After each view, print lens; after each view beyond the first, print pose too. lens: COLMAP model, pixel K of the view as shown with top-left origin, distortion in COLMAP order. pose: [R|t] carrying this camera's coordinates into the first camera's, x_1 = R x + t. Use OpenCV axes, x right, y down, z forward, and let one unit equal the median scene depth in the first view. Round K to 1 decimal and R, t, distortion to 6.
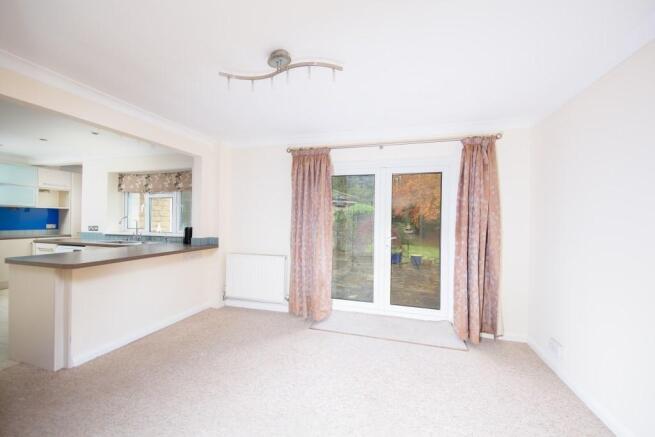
lens RADIAL K [[253.3, 0, 327.5], [0, 253.3, 218.5], [0, 0, 1]] dist [0.001647, 0.000013]
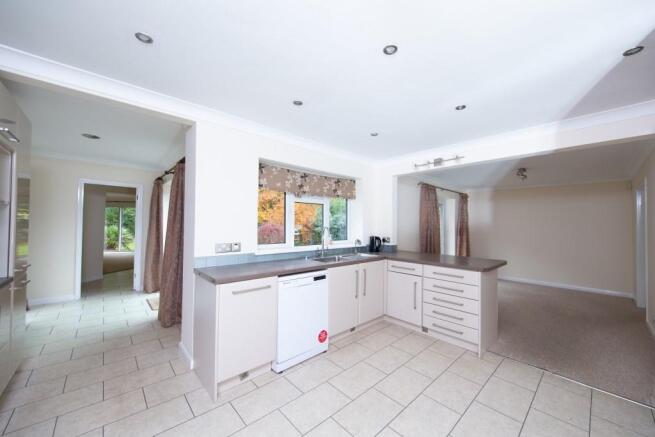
lens RADIAL K [[250.8, 0, 340.3], [0, 250.8, 218.0], [0, 0, 1]] dist [0.000850, 0.000078]
pose [[0.499135, 0.012824, 0.866429, -1.703226], [-0.014254, 0.999877, -0.006588, -0.037875], [-0.866407, -0.009062, 0.499256, 0.652706]]
